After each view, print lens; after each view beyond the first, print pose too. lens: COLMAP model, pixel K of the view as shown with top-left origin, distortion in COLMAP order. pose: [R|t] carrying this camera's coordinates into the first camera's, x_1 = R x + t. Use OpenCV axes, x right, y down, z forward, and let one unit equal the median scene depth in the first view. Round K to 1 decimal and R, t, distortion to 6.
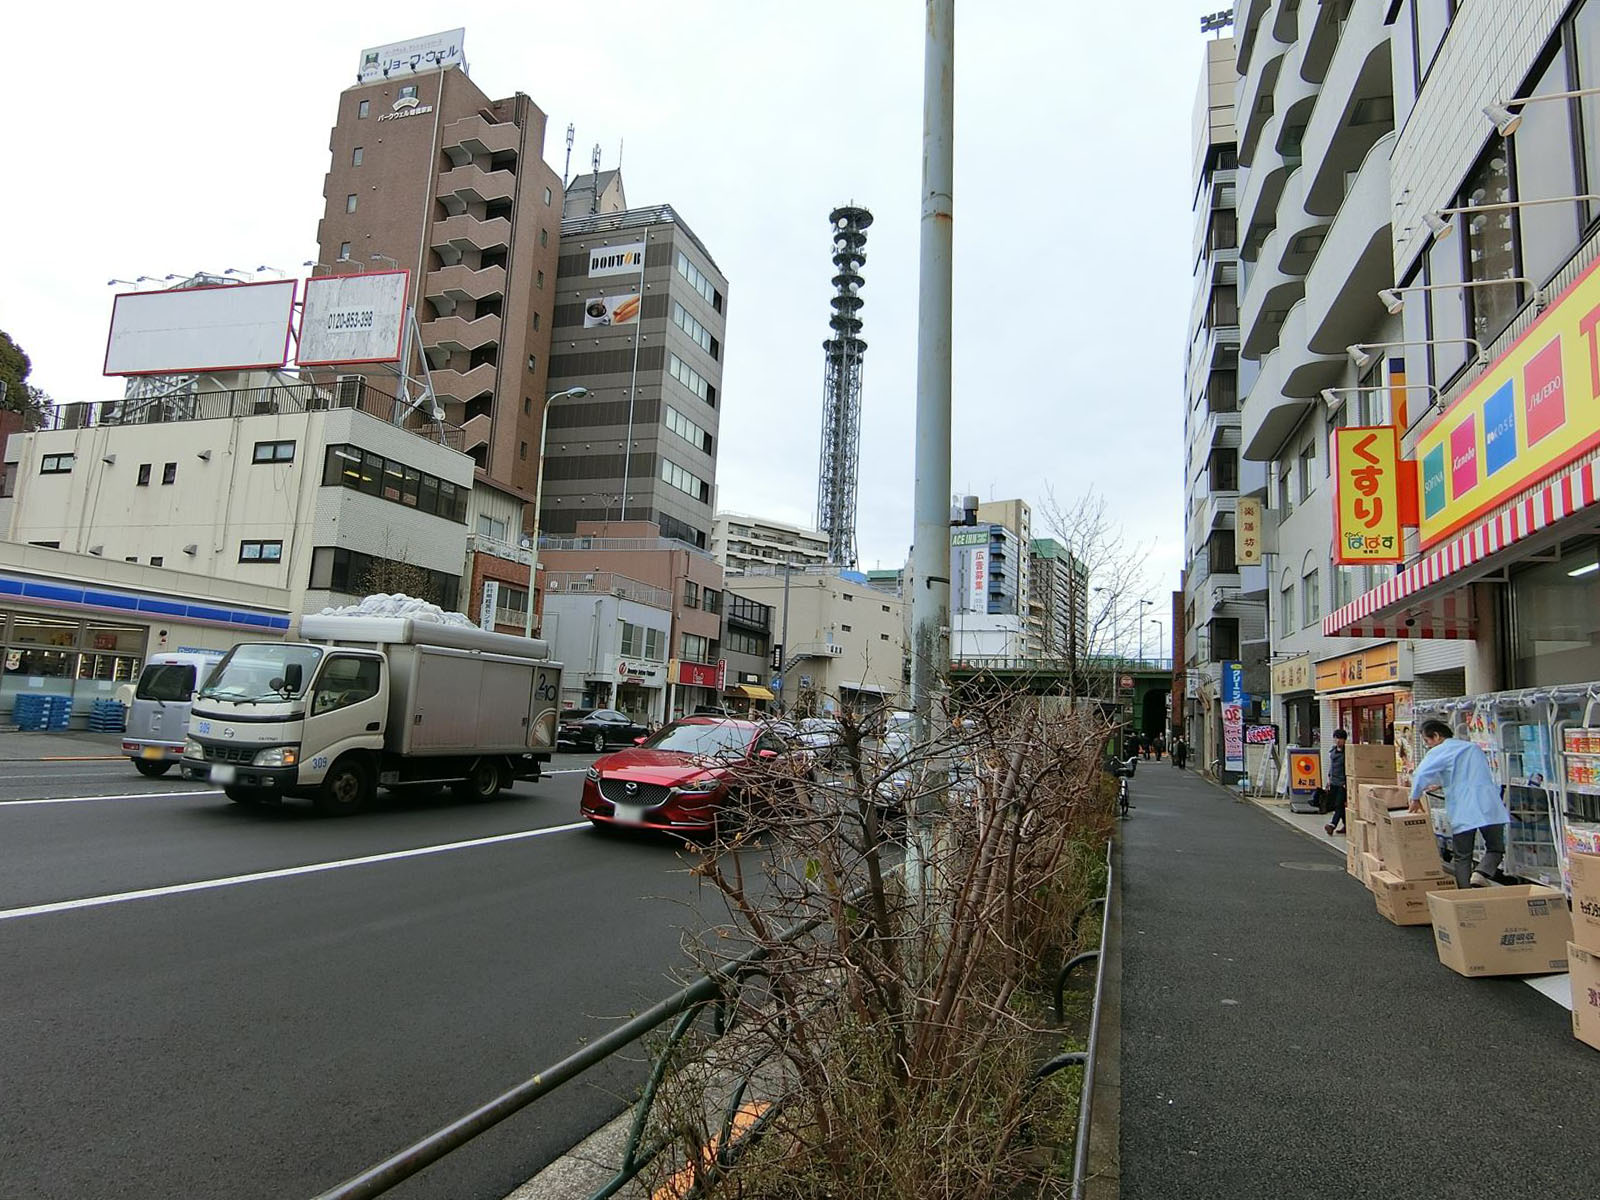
lens RADIAL K [[895.4, 0, 806.7], [0, 895.4, 592.1], [0, 0, 1]] dist [-0.033444, 0.001022]
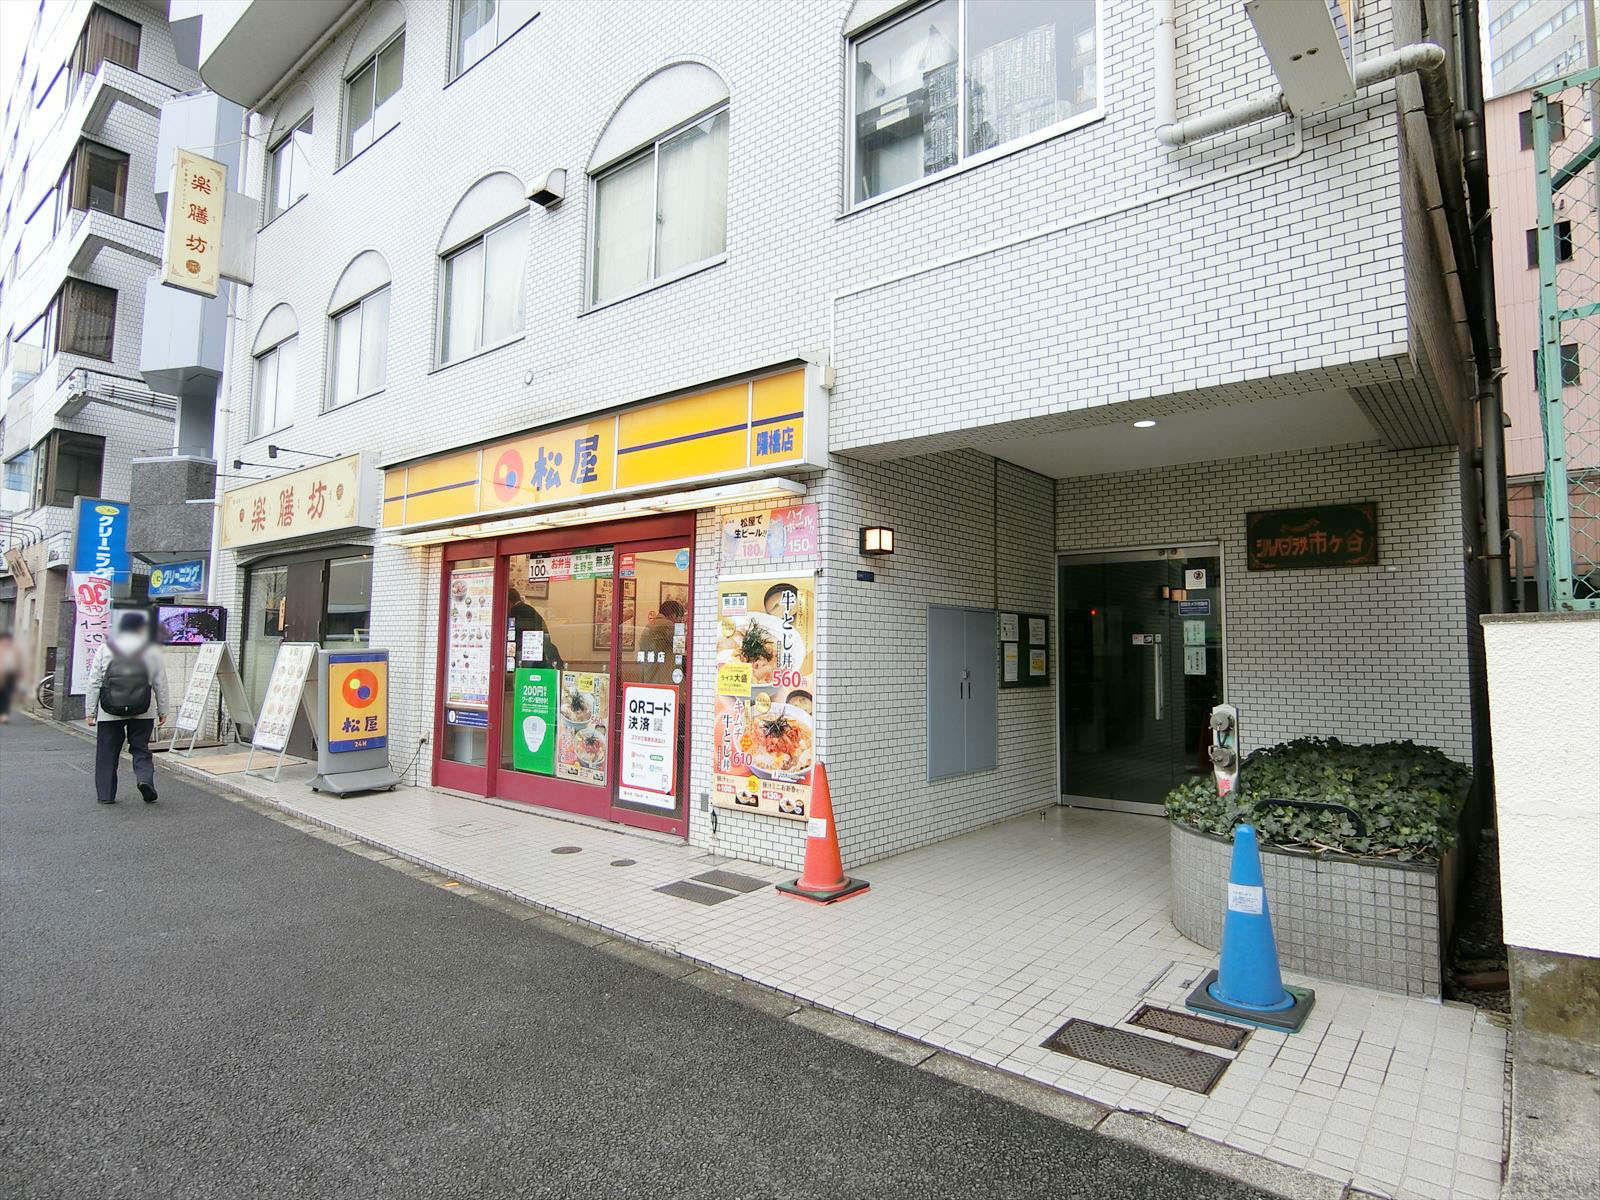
lens RADIAL K [[895.4, 0, 806.7], [0, 895.4, 592.1], [0, 0, 1]] dist [-0.033444, 0.001022]
pose [[0.378124, 0.014542, 0.925641, 0.175891], [-0.118858, 0.992364, 0.032963, 0.080463], [-0.918093, -0.122484, 0.376965, 0.476245]]
